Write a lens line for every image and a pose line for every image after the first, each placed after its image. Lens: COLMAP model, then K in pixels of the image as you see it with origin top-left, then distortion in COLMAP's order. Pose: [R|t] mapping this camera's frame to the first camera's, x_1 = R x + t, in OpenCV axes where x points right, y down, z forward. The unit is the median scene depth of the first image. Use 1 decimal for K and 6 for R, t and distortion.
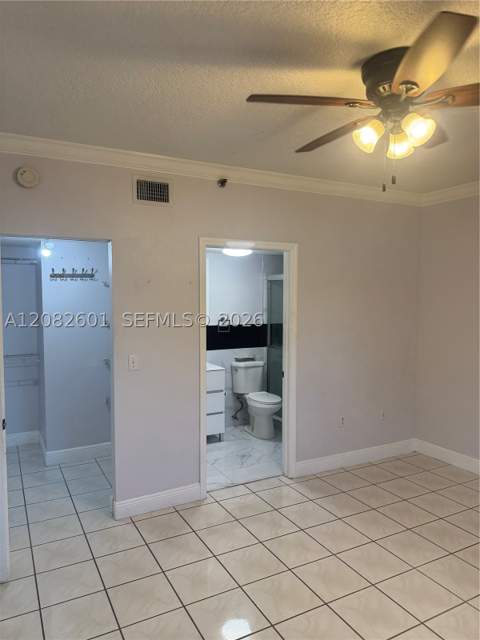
lens RADIAL K [[444.7, 0, 226.9], [0, 444.7, 319.3], [0, 0, 1]] dist [0.006728, -0.000166]
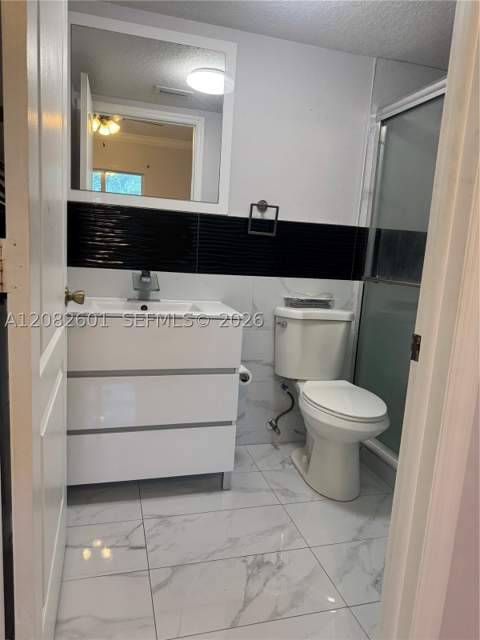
lens RADIAL K [[444.7, 0, 226.9], [0, 444.7, 319.3], [0, 0, 1]] dist [0.006728, -0.000166]
pose [[0.974862, 0.093733, -0.202136, 0.054517], [-0.074898, 0.992274, 0.098911, 0.070062], [0.209845, -0.081285, 0.974350, 0.566161]]
